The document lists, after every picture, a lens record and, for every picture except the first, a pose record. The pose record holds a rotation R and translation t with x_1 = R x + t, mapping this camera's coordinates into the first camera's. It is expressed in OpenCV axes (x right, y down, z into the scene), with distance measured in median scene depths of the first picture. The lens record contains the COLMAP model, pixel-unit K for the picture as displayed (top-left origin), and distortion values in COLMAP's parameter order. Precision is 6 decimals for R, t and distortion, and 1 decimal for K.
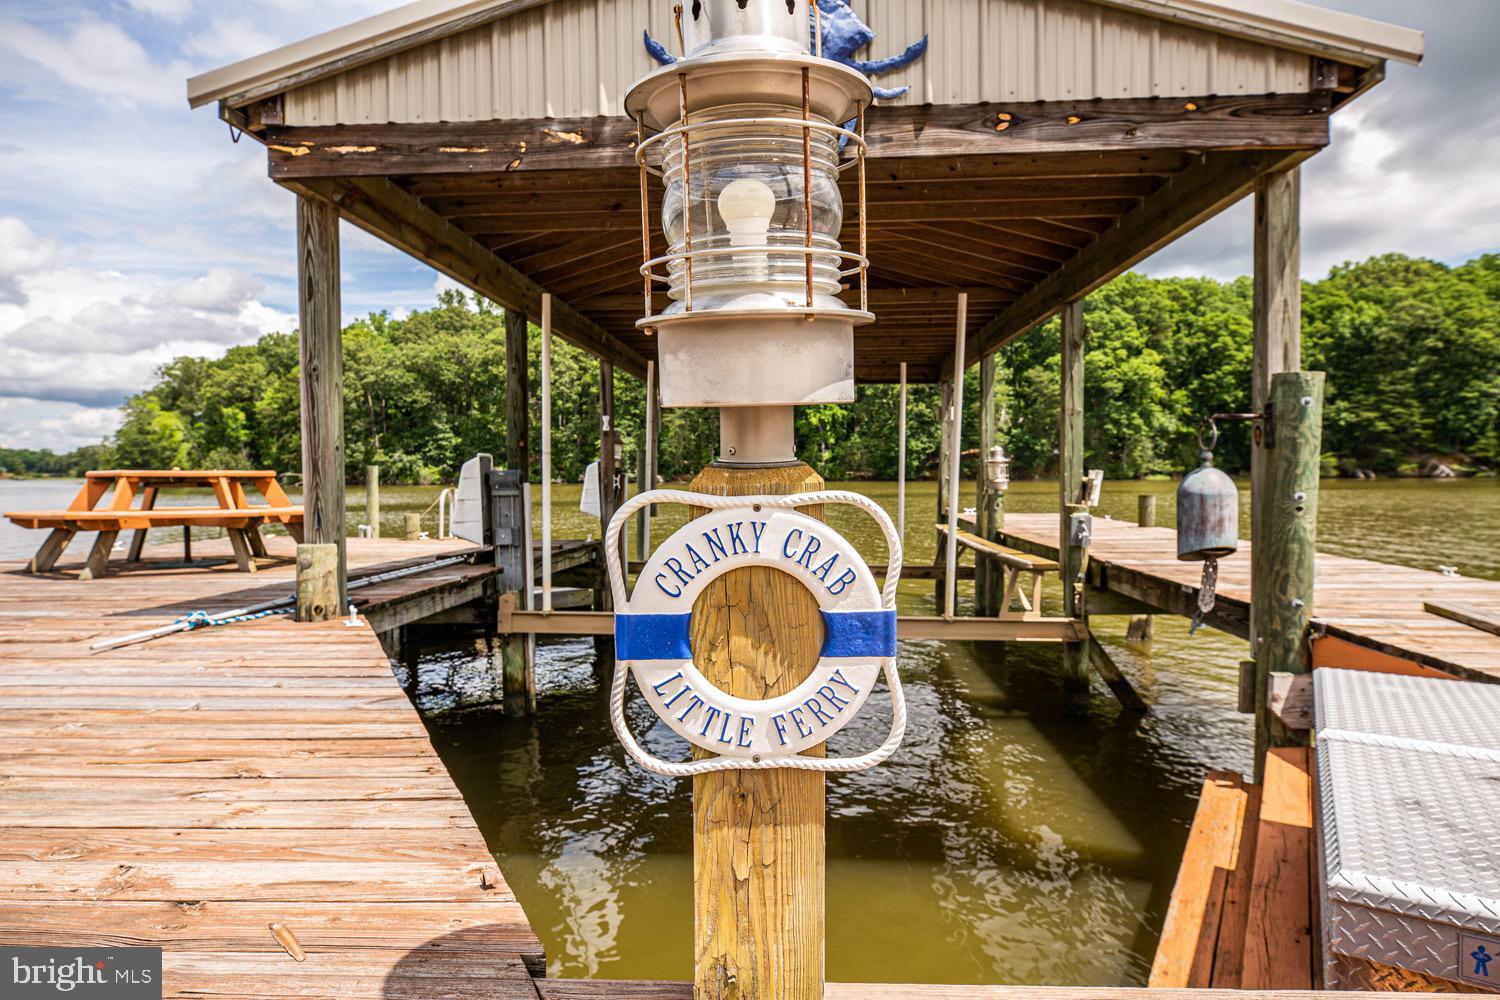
lens RADIAL K [[896.8, 0, 747.4], [0, 896.8, 498.1], [0, 0, 1]] dist [-0.024890, 0.021742]
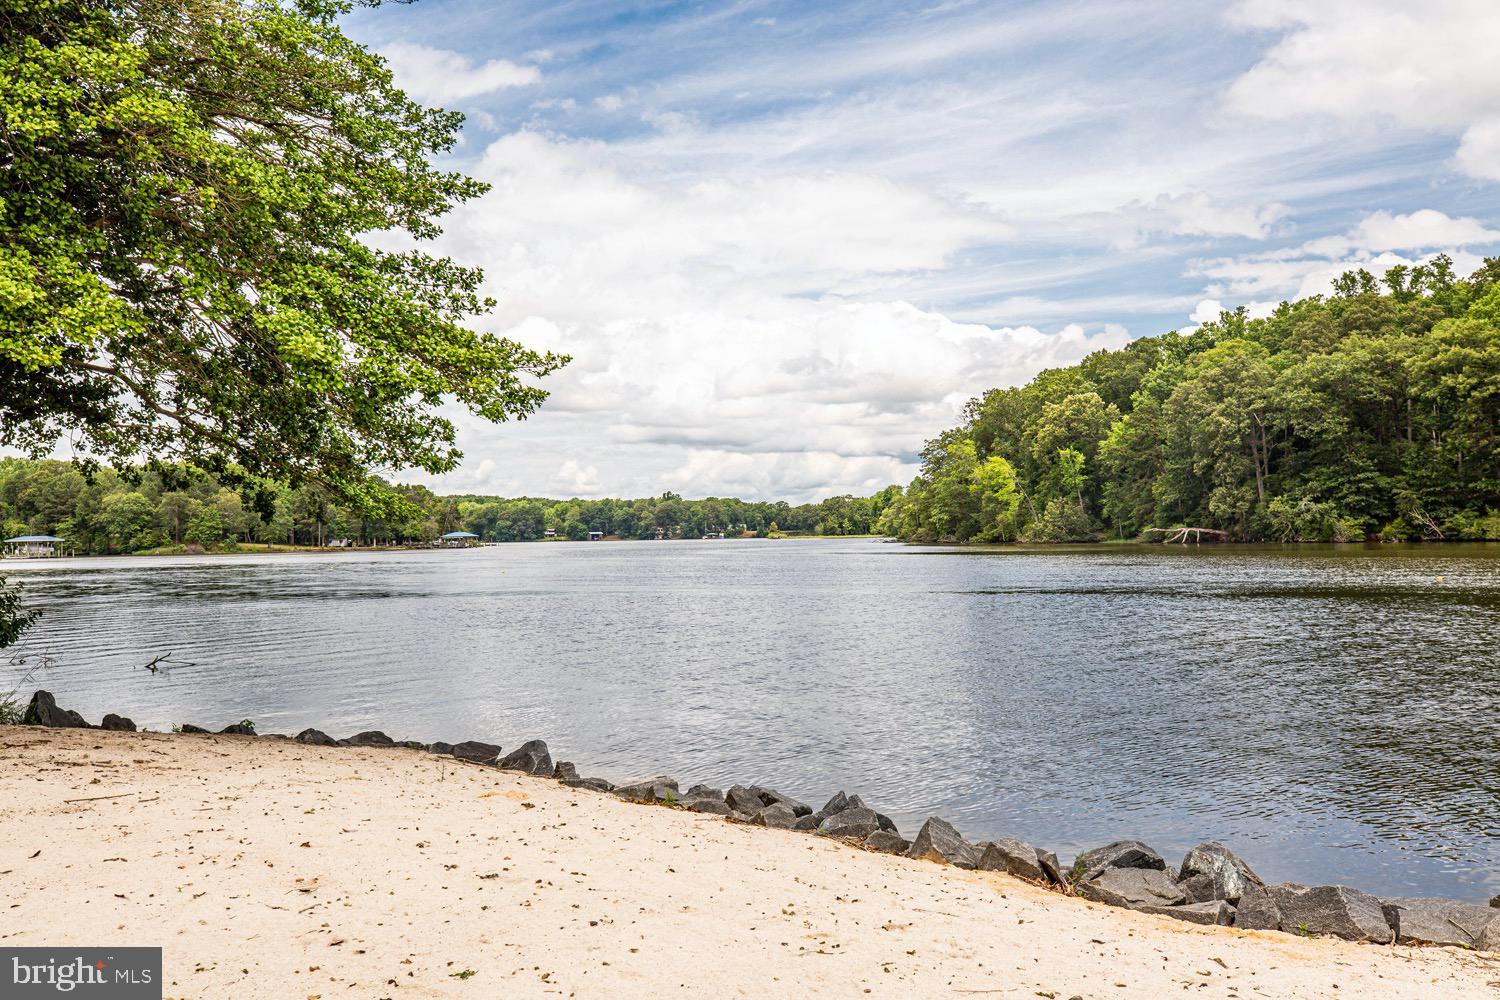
lens RADIAL K [[1345.5, 0, 738.8], [0, 1345.5, 482.9], [0, 0, 1]] dist [0.044410, 0.001954]
pose [[0.780083, -0.029092, -0.625000, -0.047887], [-0.008281, 0.998351, -0.056806, 0.003557], [0.625622, 0.049489, 0.778555, -0.185291]]
